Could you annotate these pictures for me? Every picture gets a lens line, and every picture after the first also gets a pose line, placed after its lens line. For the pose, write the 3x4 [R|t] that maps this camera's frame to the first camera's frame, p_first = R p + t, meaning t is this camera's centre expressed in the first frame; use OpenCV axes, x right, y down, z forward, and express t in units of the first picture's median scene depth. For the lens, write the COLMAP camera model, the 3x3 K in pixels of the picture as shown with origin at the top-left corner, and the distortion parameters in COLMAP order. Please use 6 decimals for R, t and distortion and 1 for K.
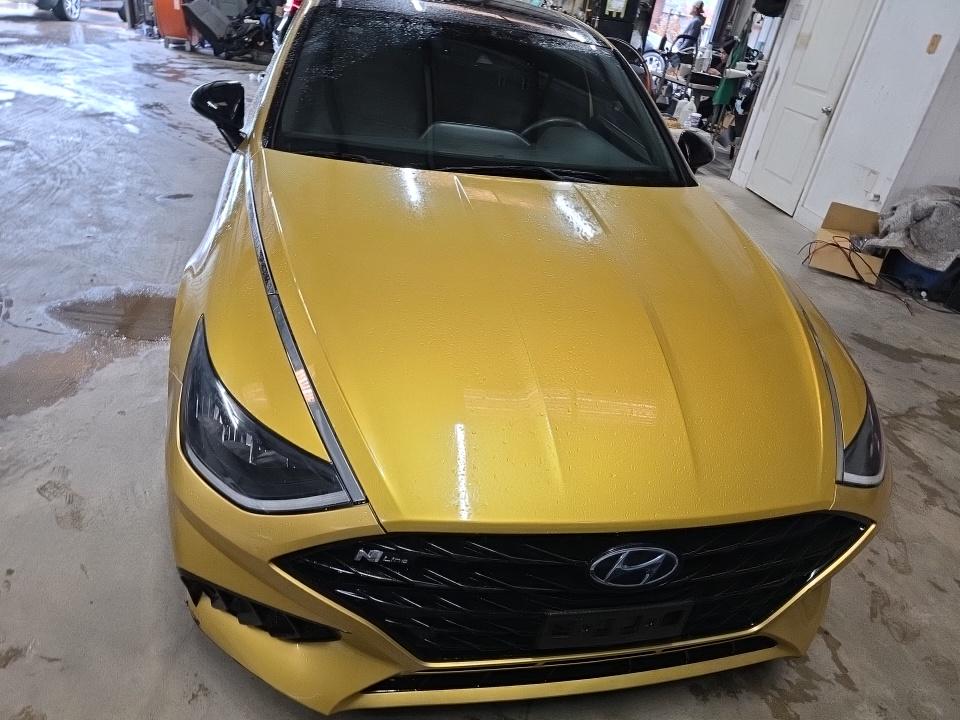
lens RADIAL K [[655.9, 0, 492.1], [0, 655.9, 340.8], [0, 0, 1]] dist [0.000143, -0.001130]
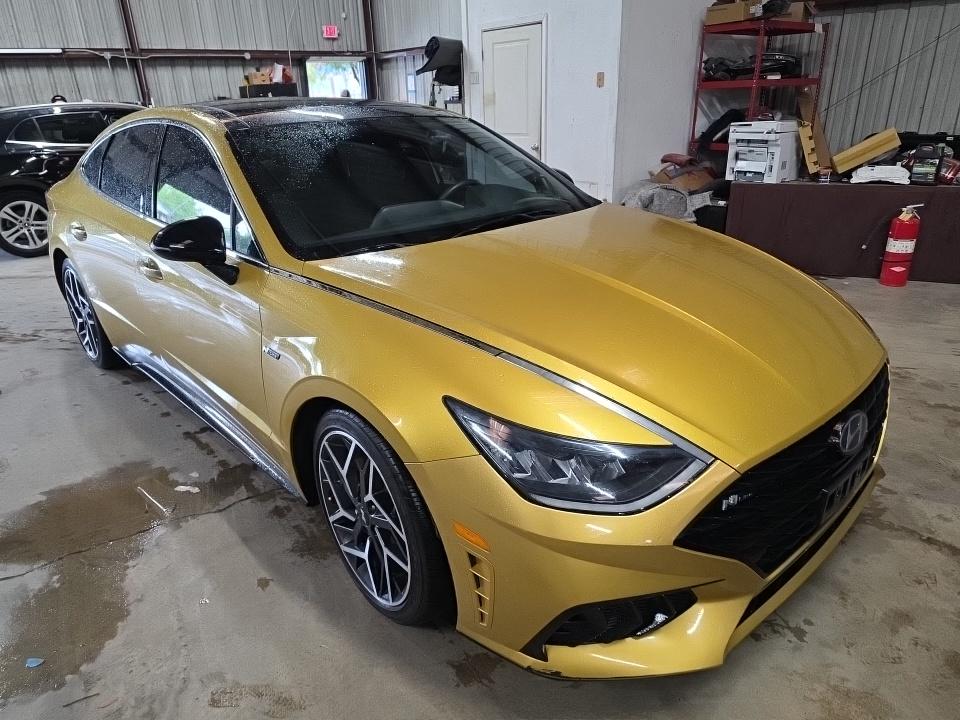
lens RADIAL K [[644.9, 0, 480.0], [0, 644.9, 360.0], [0, 0, 1]] dist [0.006944, 0.002862]
pose [[0.844115, -0.344134, 0.411147, -0.519158], [0.380636, 0.924695, -0.007495, -0.042017], [-0.377606, 0.162824, 0.911538, 0.027869]]
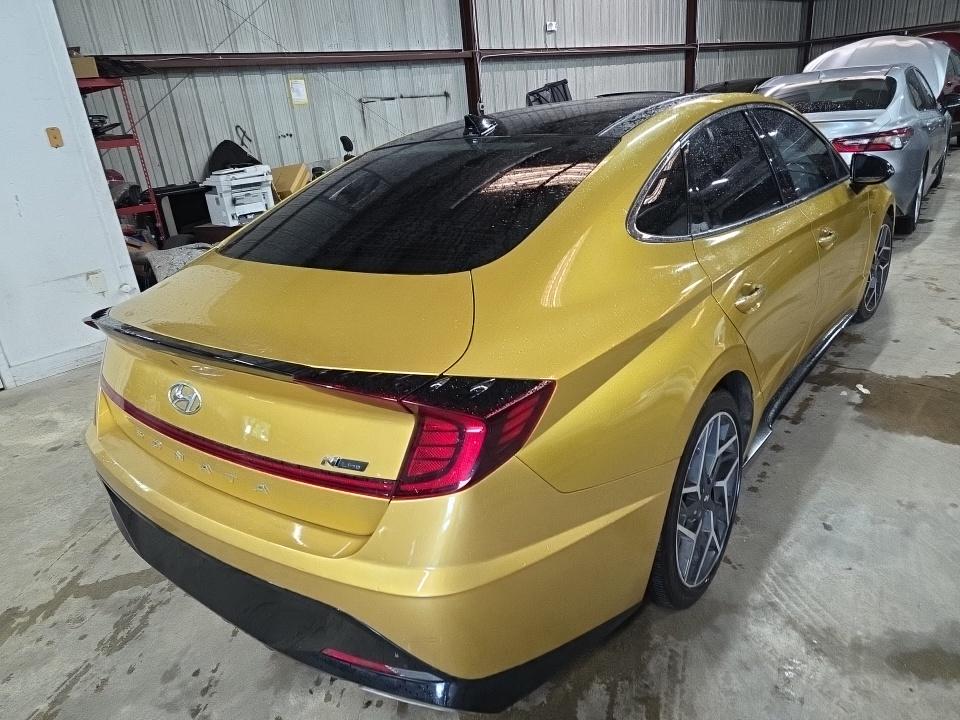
lens RADIAL K [[655.9, 0, 492.1], [0, 655.9, 340.8], [0, 0, 1]] dist [0.000143, -0.001130]
pose [[-0.642688, -0.323463, 0.694496, -1.007264], [0.381517, 0.650982, 0.656253, -1.353371], [-0.664377, 0.686728, -0.294971, 2.242584]]
